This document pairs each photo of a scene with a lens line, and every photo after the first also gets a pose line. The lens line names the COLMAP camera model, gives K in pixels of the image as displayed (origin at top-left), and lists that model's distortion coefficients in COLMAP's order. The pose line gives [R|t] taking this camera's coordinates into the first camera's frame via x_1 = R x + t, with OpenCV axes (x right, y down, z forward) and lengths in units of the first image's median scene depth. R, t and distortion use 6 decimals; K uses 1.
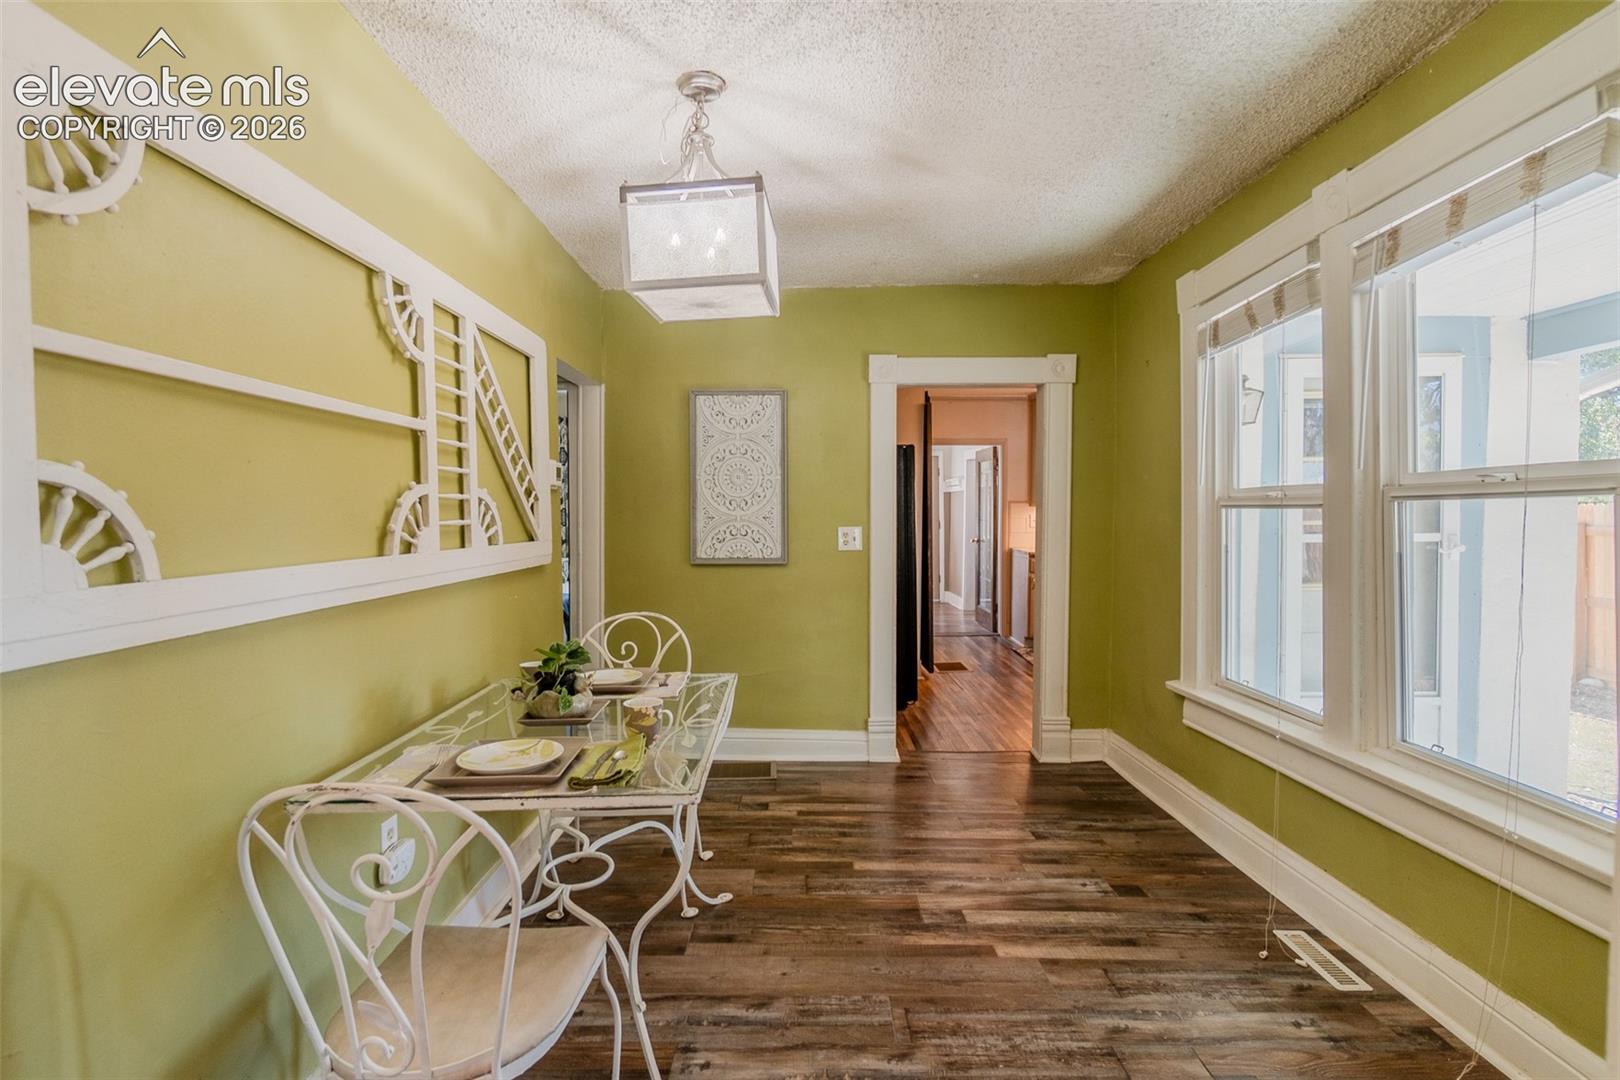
lens RADIAL K [[768.9, 0, 785.9], [0, 768.9, 528.0], [0, 0, 1]] dist [-0.010672, 0.004514]
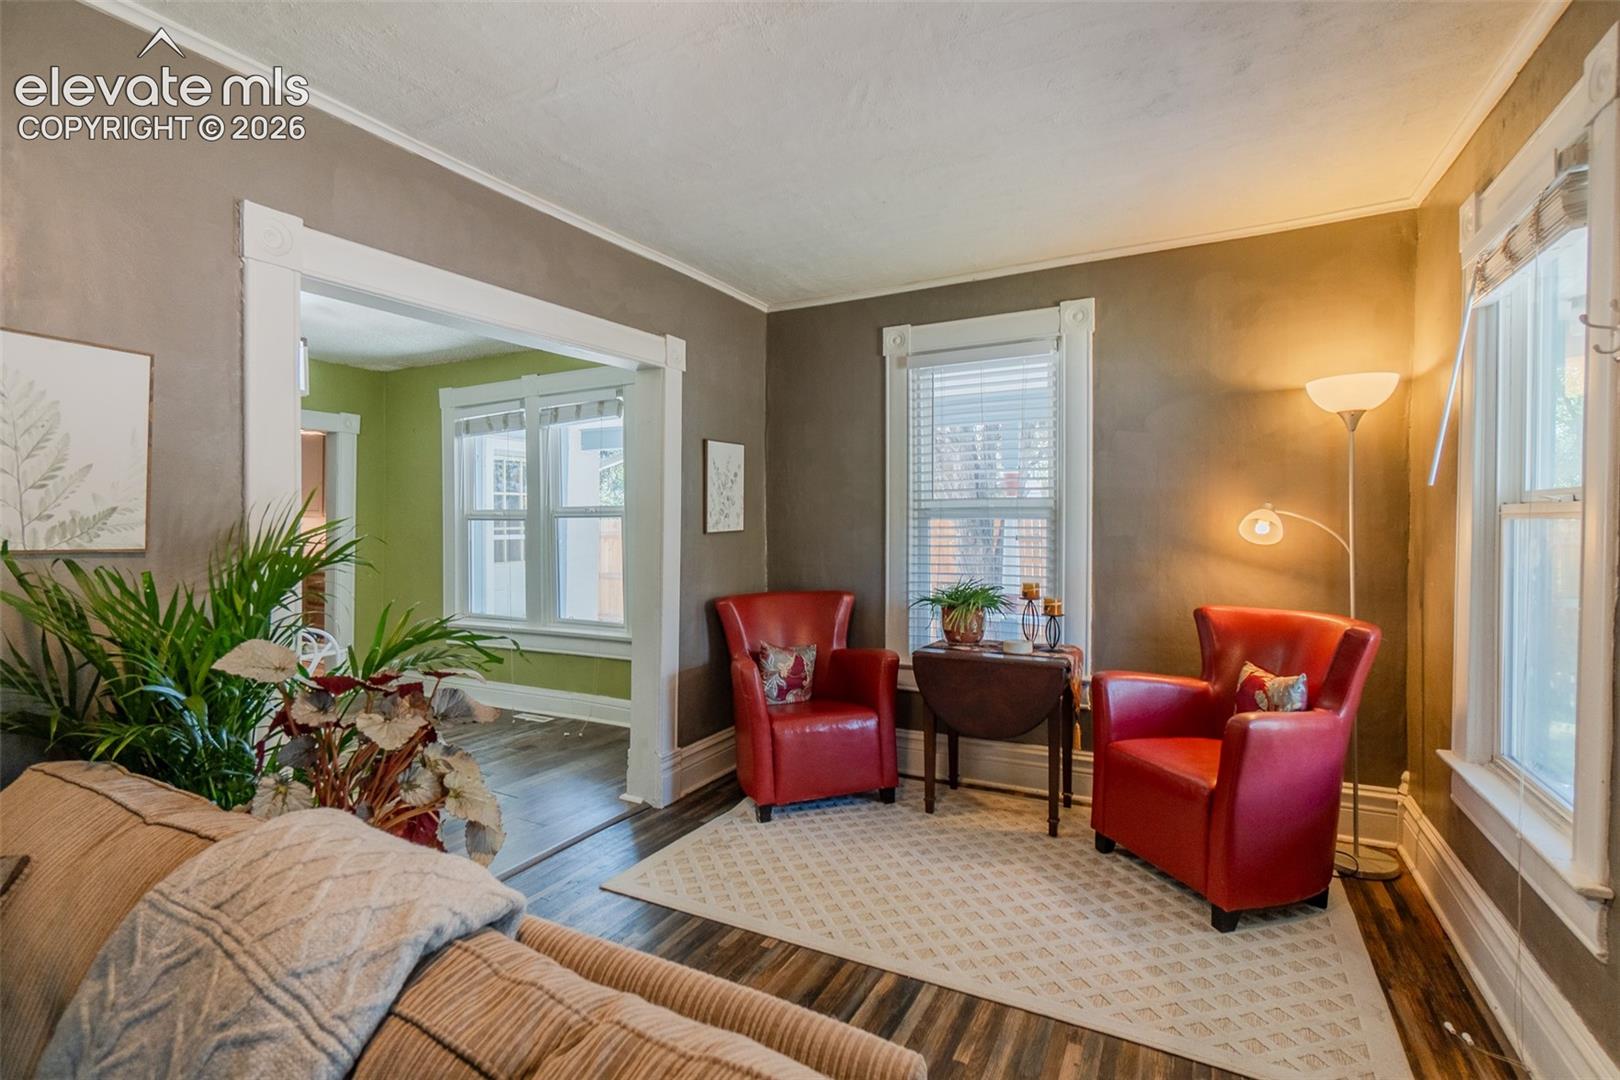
lens RADIAL K [[768.9, 0, 784.0], [0, 768.9, 536.5], [0, 0, 1]] dist [-0.010672, 0.004514]
pose [[0.477939, -0.009337, 0.878343, -0.882518], [0.011487, 0.999924, 0.004378, 0.017757], [-0.878318, 0.007997, 0.478010, -0.703687]]
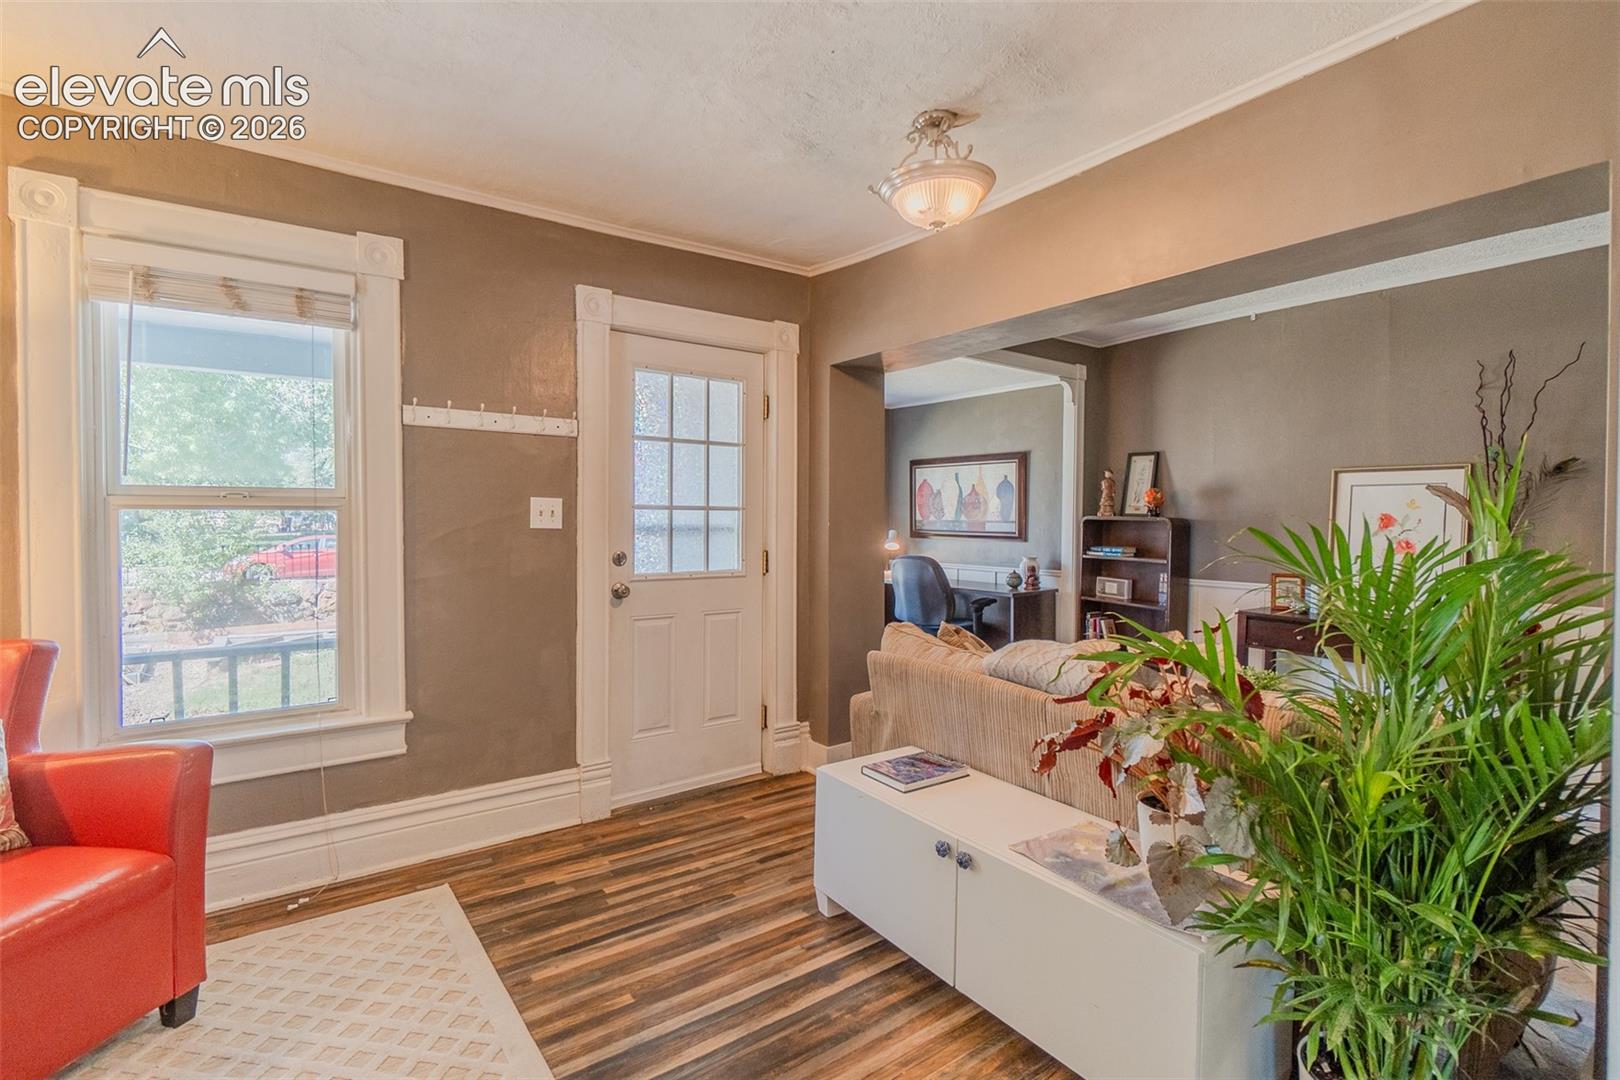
lens RADIAL K [[768.9, 0, 811.2], [0, 768.9, 528.9], [0, 0, 1]] dist [-0.010672, 0.004514]
pose [[-0.799411, 0.021751, -0.600390, 0.207707], [-0.003851, 0.999138, 0.041324, -0.006124], [0.600772, 0.035347, -0.798639, 0.288820]]
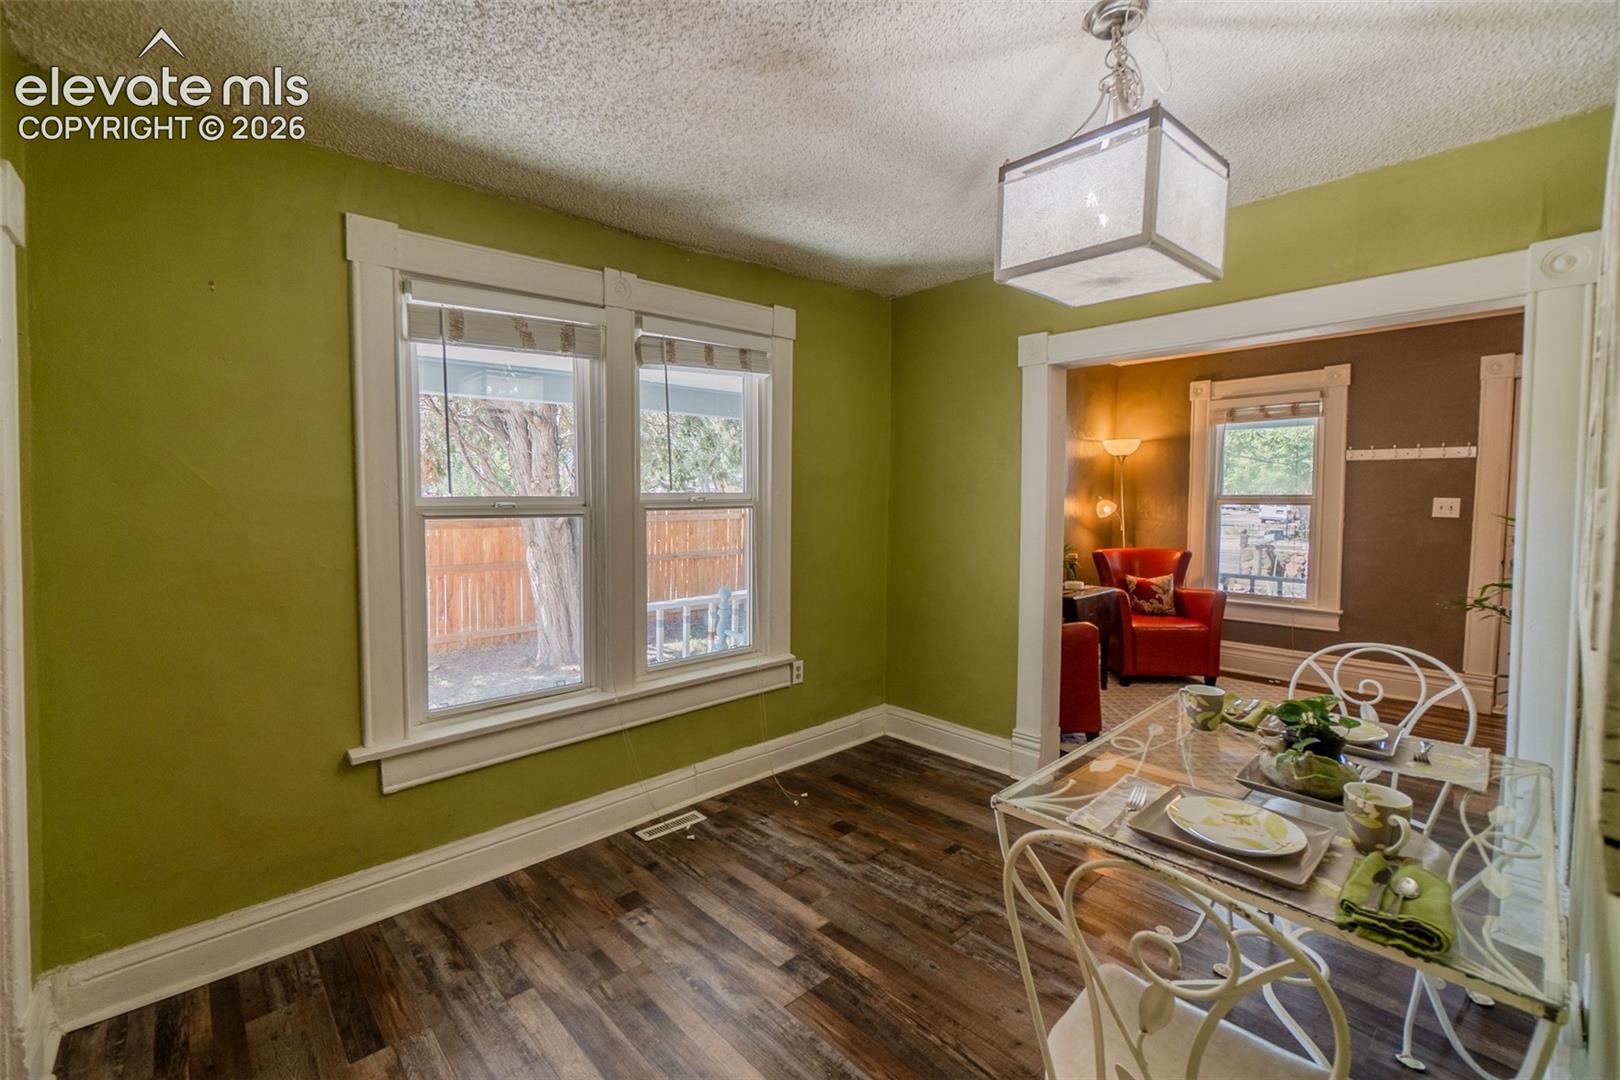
lens RADIAL K [[699.2, 0, 790.8], [0, 699.2, 527.5], [0, 0, 1]] dist [-0.008959, 0.004129]
pose [[-0.686695, -0.020824, 0.726648, -0.378833], [0.022536, 0.998499, 0.049912, -0.058838], [-0.726597, 0.050650, -0.685195, 1.582825]]
